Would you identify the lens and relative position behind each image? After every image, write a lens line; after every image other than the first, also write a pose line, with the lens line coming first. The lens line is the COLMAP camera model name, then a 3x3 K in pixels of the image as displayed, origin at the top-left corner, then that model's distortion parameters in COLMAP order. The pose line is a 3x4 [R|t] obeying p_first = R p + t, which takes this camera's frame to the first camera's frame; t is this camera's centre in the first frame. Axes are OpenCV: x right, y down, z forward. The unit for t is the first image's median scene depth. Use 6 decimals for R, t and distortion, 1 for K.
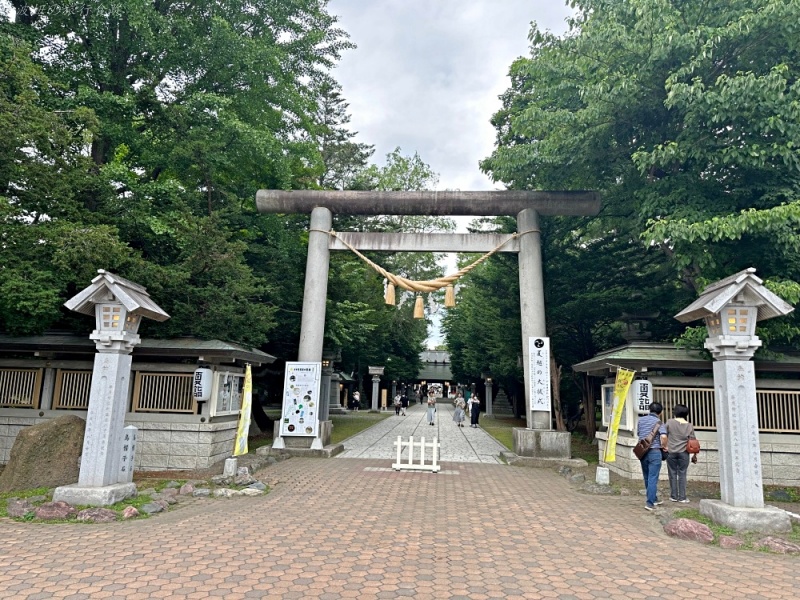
lens RADIAL K [[563.4, 0, 413.6], [0, 563.4, 295.4], [0, 0, 1]] dist [0.121412, -0.194980]
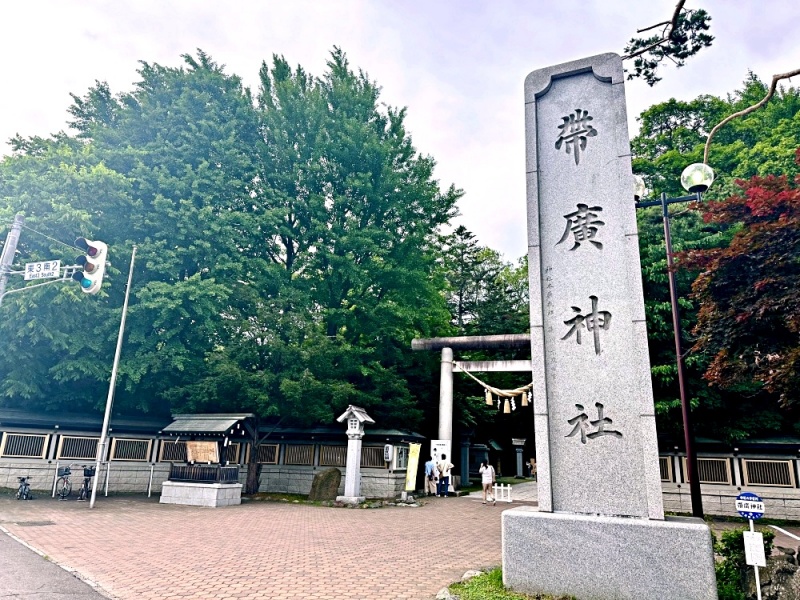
lens RADIAL K [[553.4, 0, 400.0], [0, 553.4, 300.0], [0, 0, 1]] dist [0.150701, -0.186064]
pose [[0.949754, -0.080660, -0.302427, 0.293888], [0.046980, 0.992015, -0.117043, -0.140173], [0.309452, 0.096954, 0.945959, -0.865567]]
